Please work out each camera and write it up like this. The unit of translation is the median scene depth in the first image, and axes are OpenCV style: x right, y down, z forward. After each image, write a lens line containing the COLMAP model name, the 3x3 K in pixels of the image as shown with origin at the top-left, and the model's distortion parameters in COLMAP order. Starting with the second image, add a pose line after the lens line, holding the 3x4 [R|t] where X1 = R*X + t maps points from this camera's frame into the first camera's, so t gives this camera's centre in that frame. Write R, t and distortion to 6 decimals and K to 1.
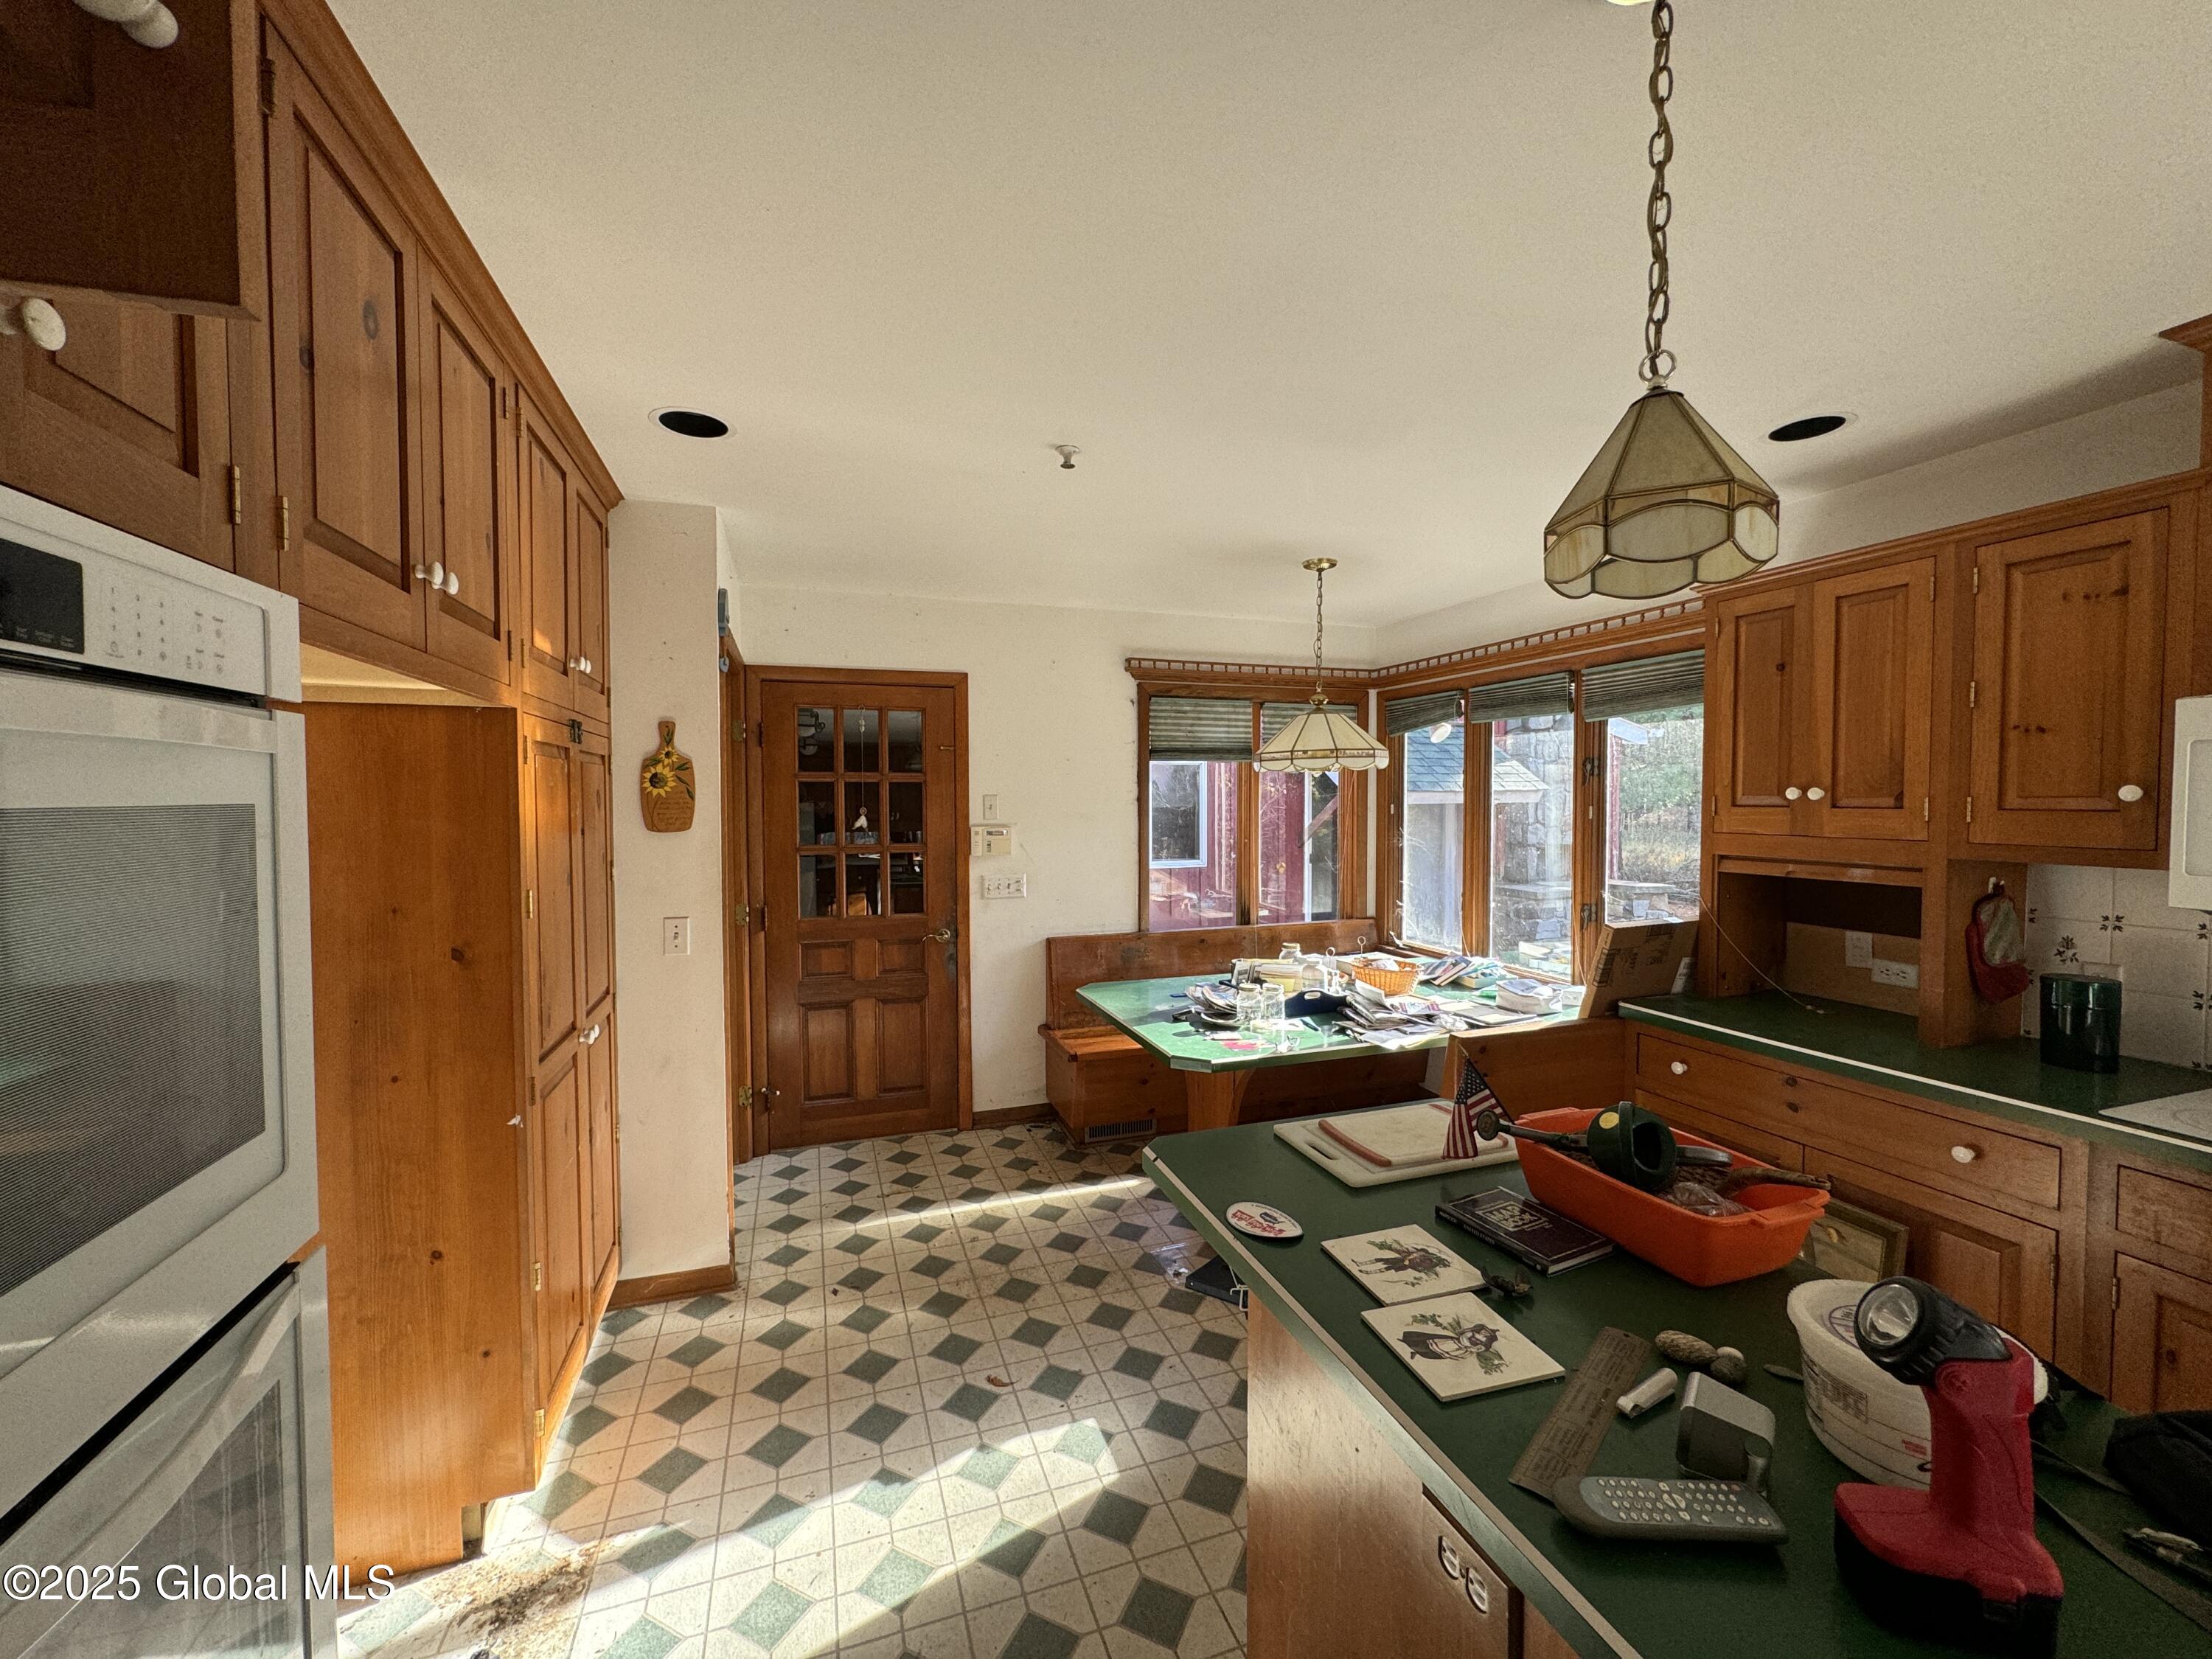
lens RADIAL K [[878.8, 0, 1107.4], [0, 878.8, 829.3], [0, 0, 1]] dist [-0.002979, 0.000478]
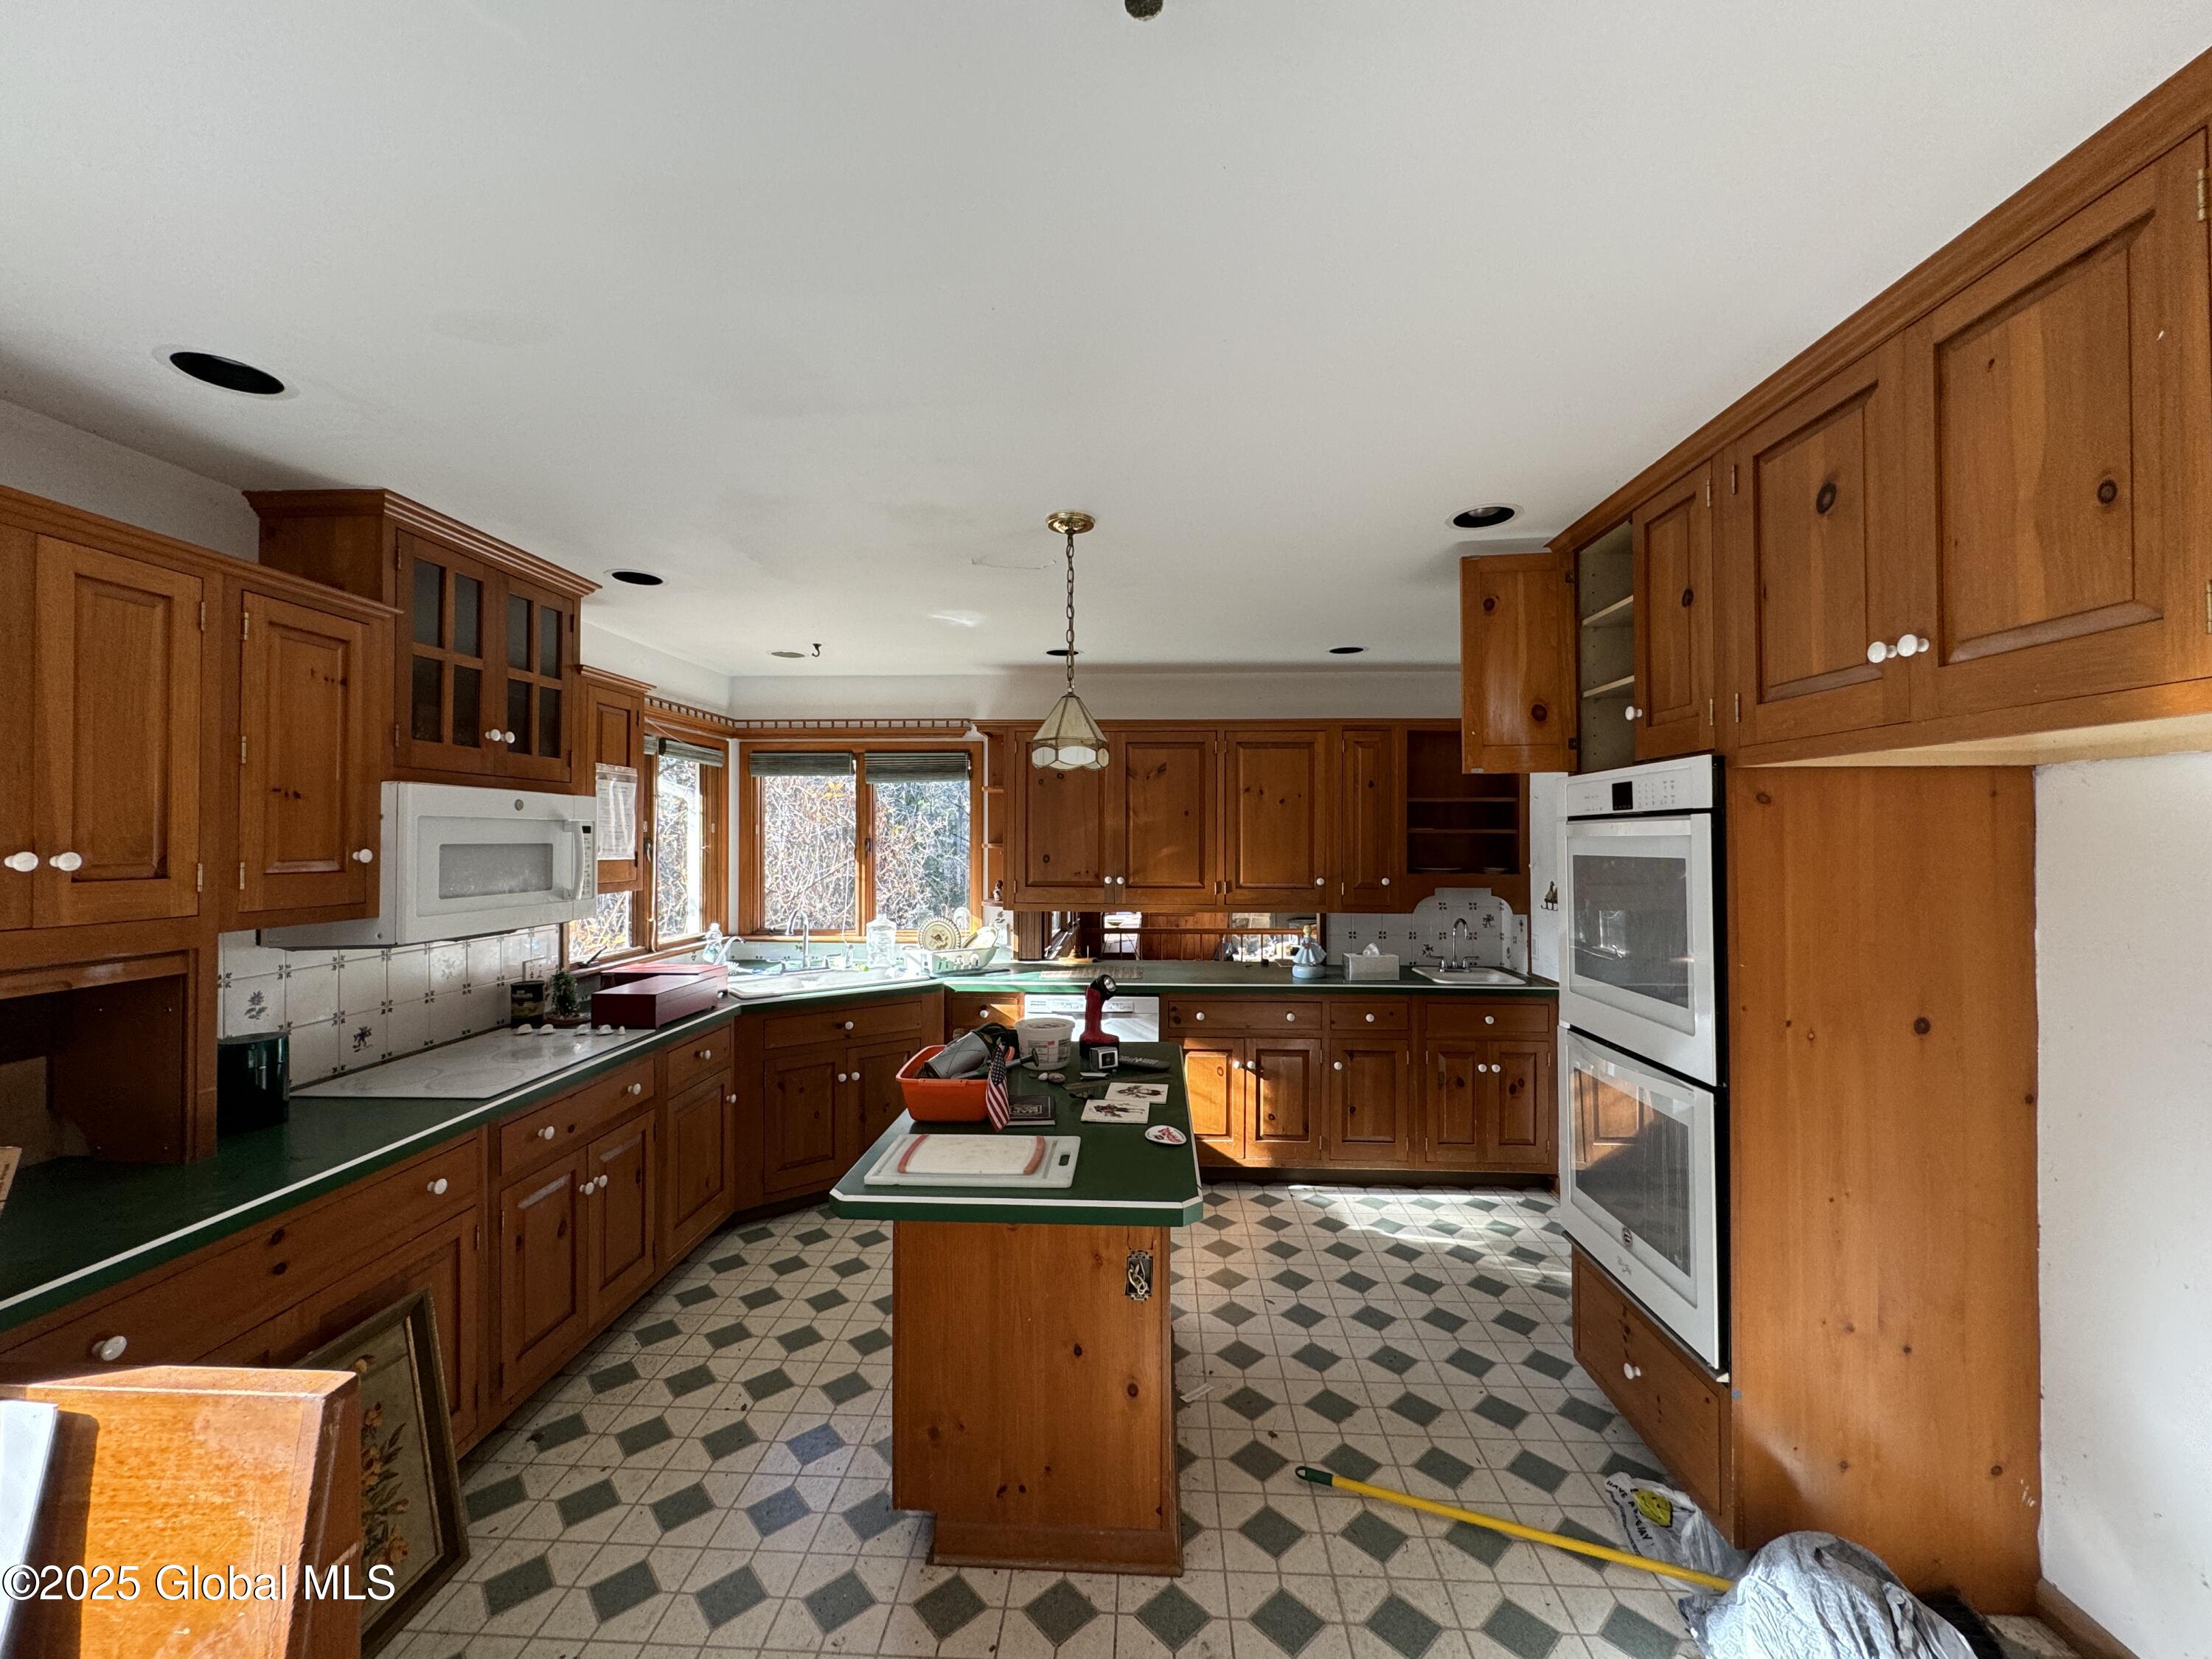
lens RADIAL K [[878.8, 0, 1099.7], [0, 878.8, 831.3], [0, 0, 1]] dist [-0.002979, 0.000478]
pose [[-0.926361, 0.007253, 0.376566, -0.145109], [0.018245, 0.999505, 0.025630, -0.060564], [-0.376194, 0.030613, -0.926035, 1.206720]]
